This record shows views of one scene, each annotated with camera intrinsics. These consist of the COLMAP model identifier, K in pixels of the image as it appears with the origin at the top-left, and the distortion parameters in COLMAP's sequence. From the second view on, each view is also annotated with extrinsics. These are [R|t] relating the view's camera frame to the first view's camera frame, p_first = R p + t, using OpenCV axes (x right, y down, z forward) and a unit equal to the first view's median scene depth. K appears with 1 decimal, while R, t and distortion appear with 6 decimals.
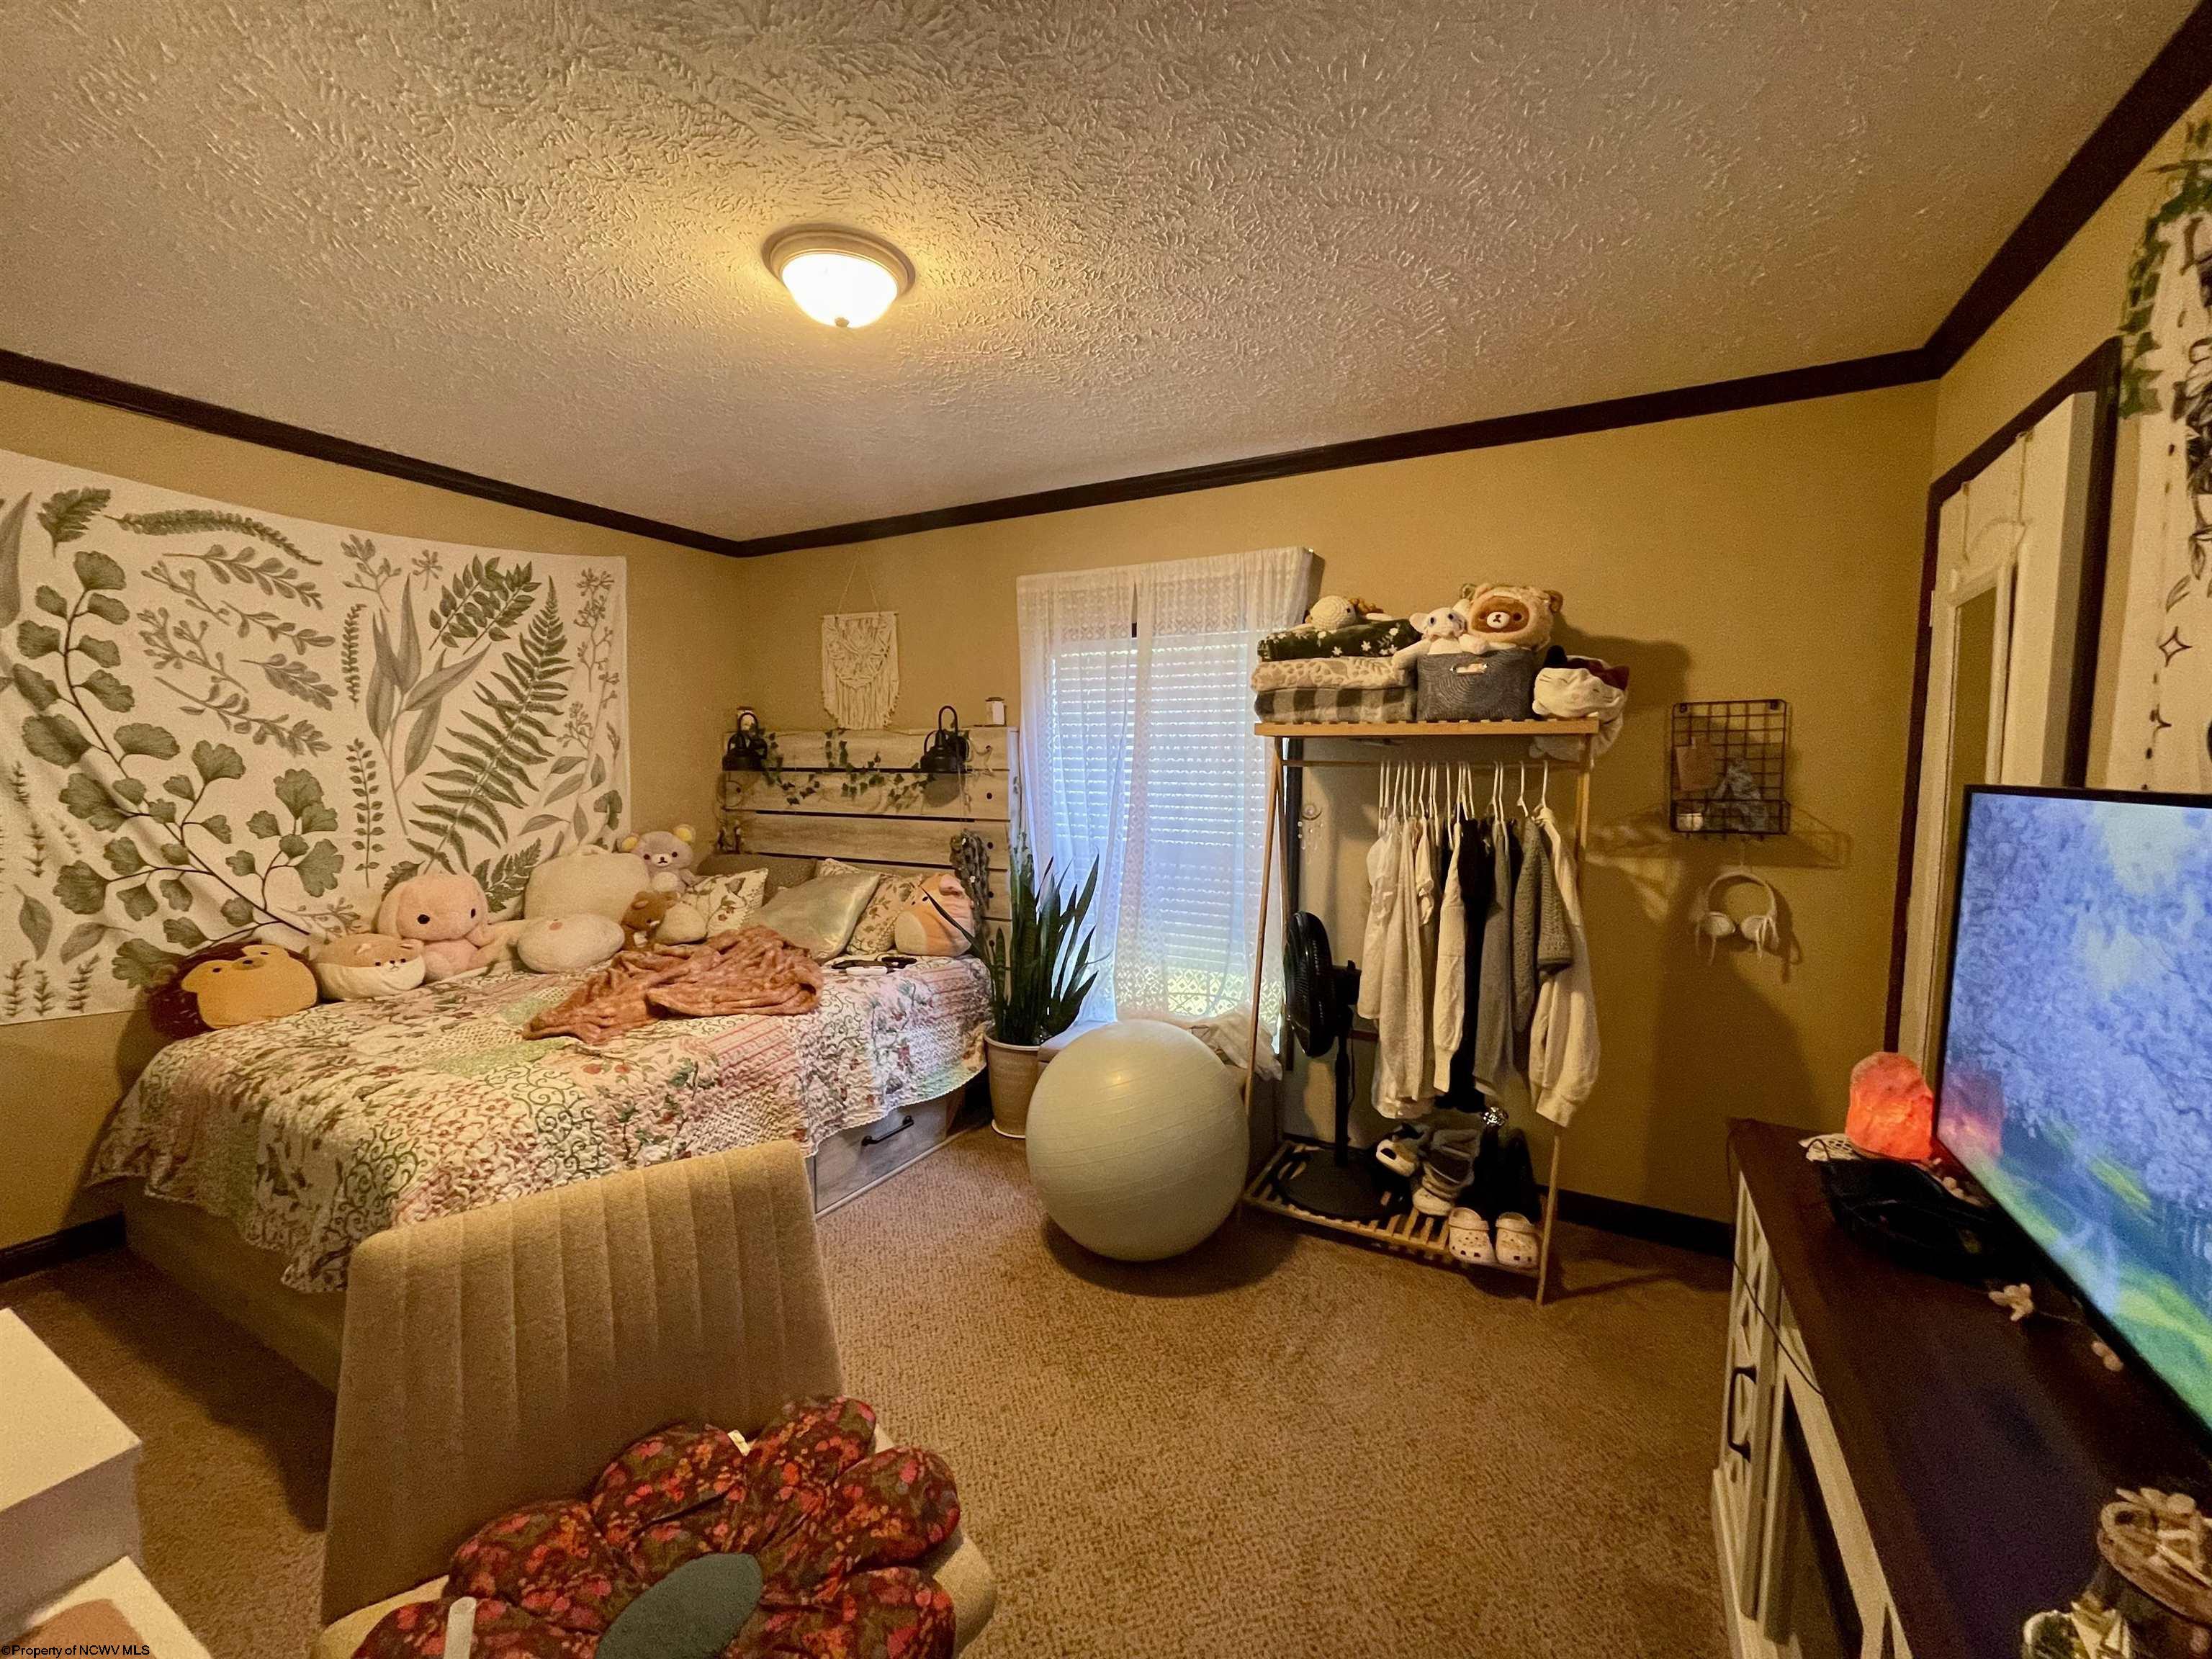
lens RADIAL K [[885.8, 0, 1108.3], [0, 885.8, 831.7], [0, 0, 1]] dist [-0.007589, 0.000887]
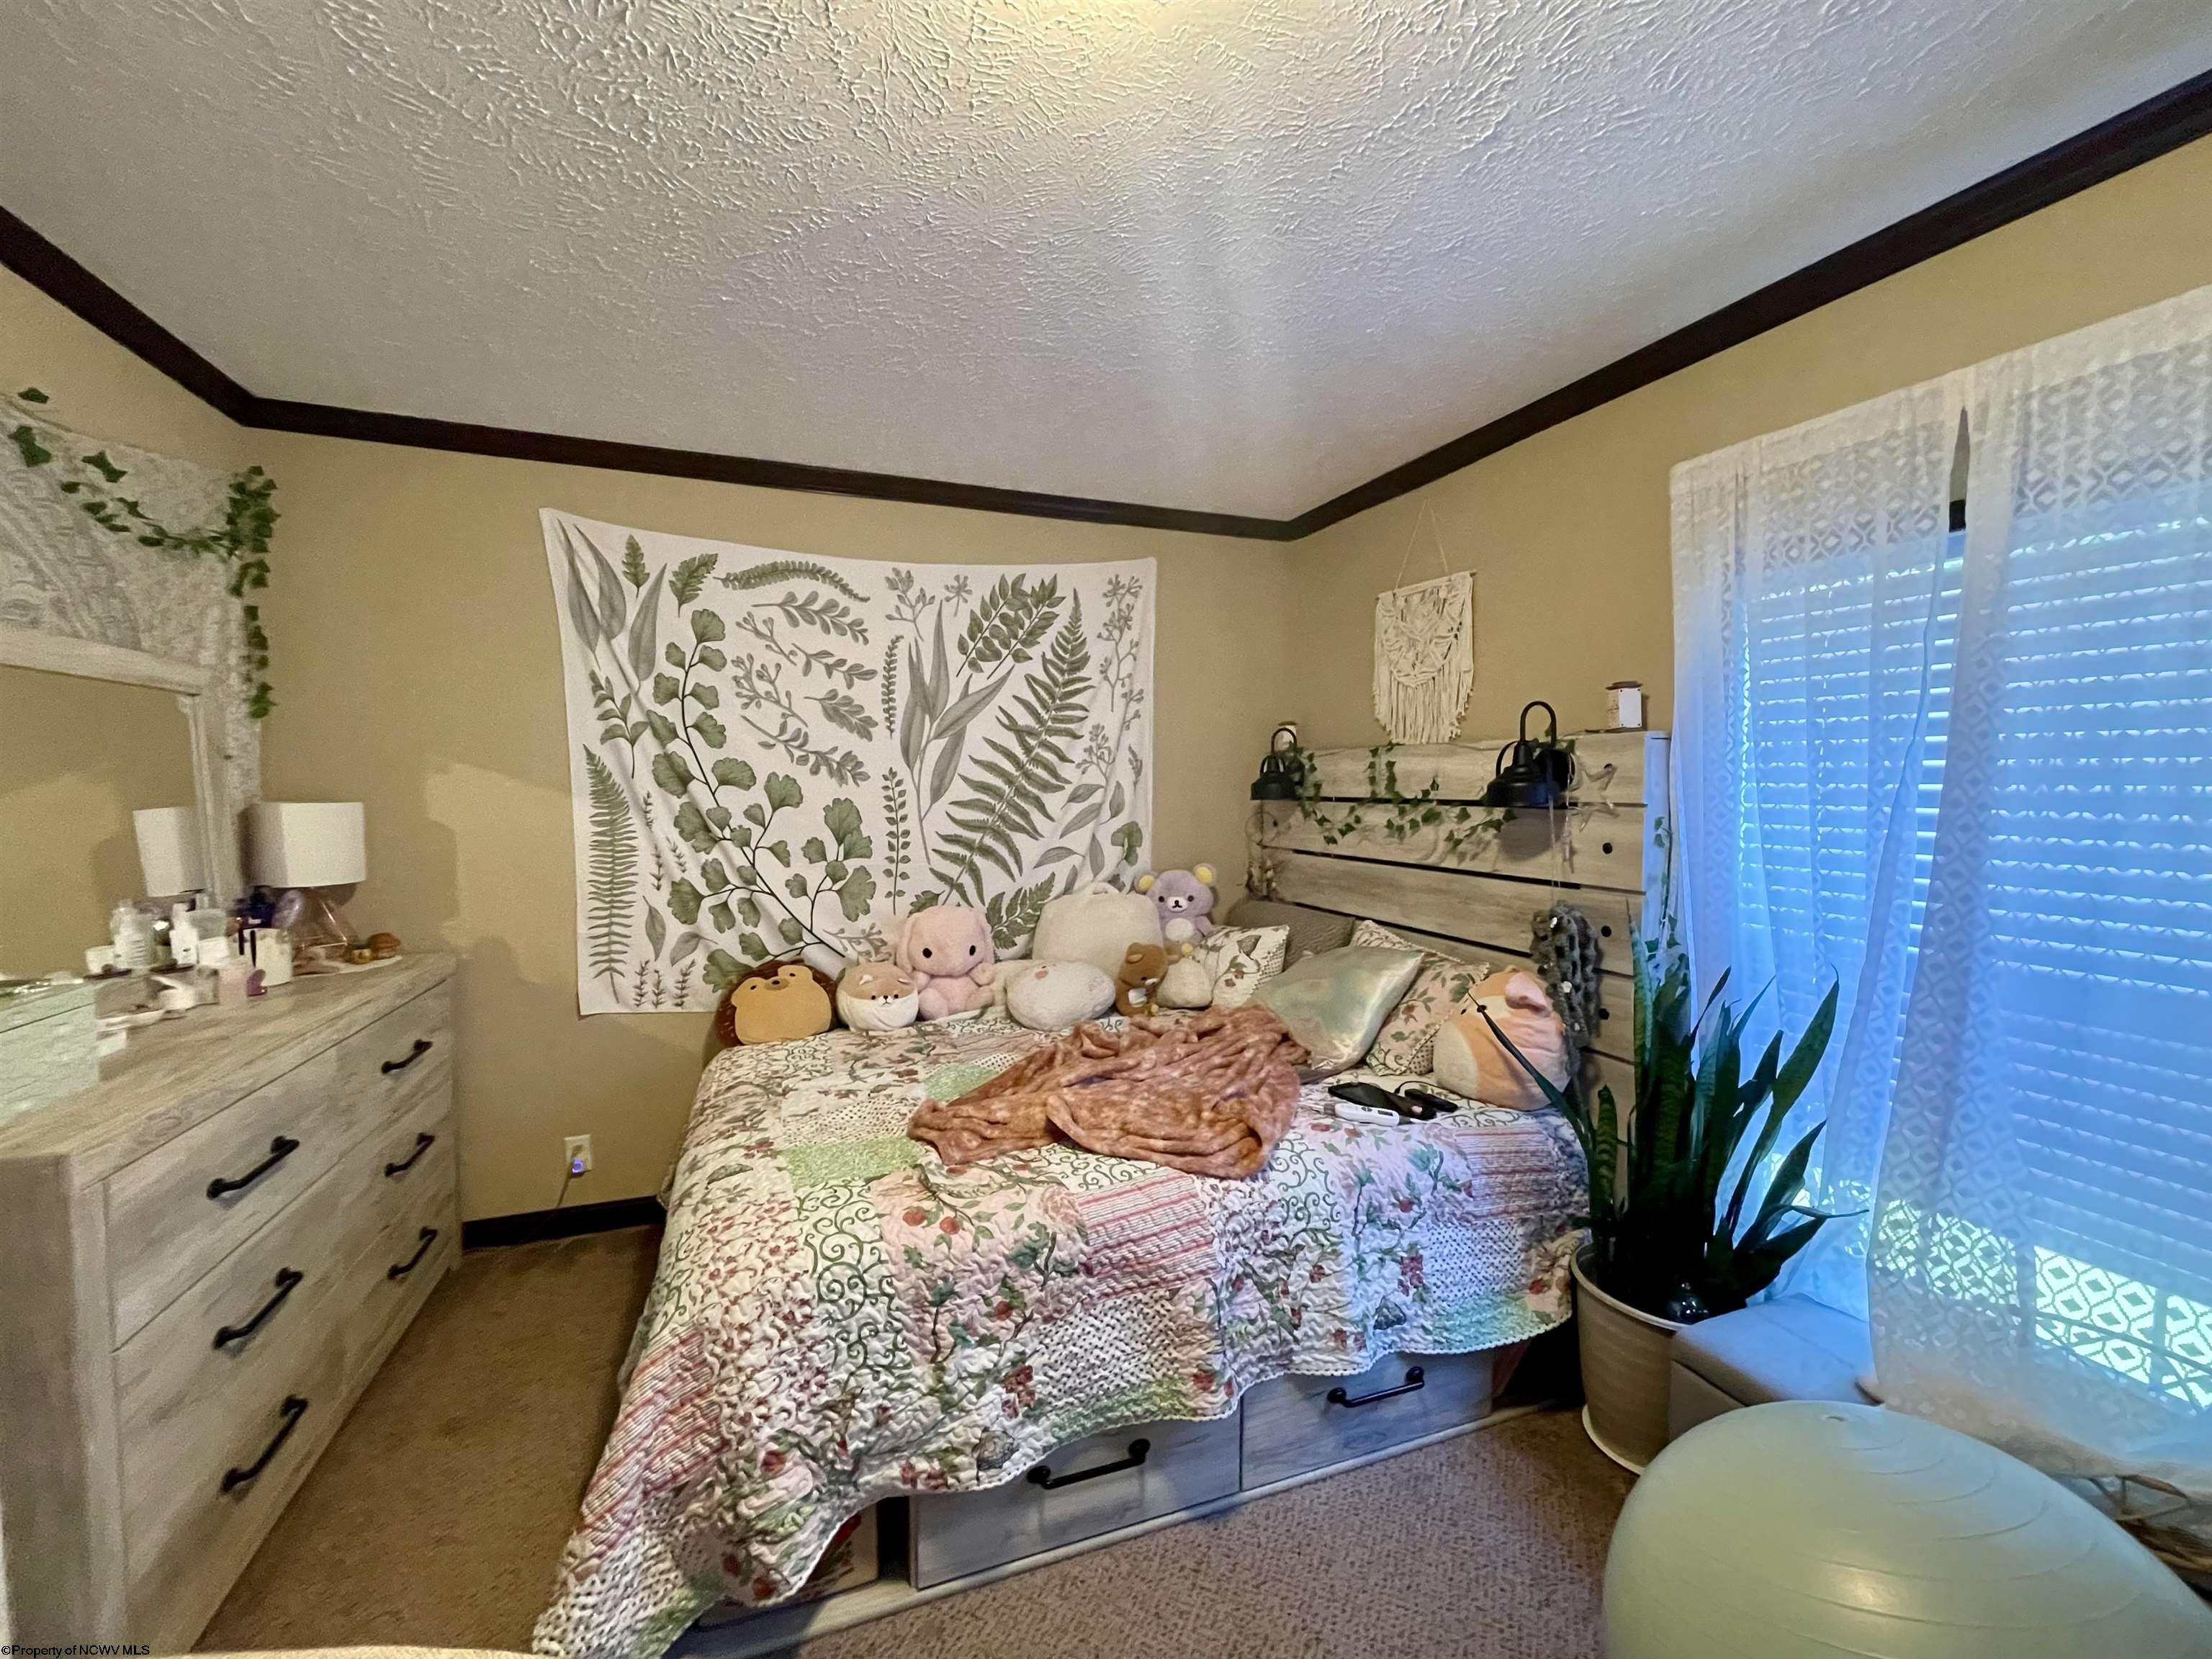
lens RADIAL K [[885.8, 0, 1098.3], [0, 885.8, 827.4], [0, 0, 1]] dist [-0.007589, 0.000887]
pose [[0.748472, 0.029046, -0.662530, 0.003221], [-0.048103, 0.998787, -0.010555, -0.036961], [0.661420, 0.039770, 0.748961, 0.384738]]
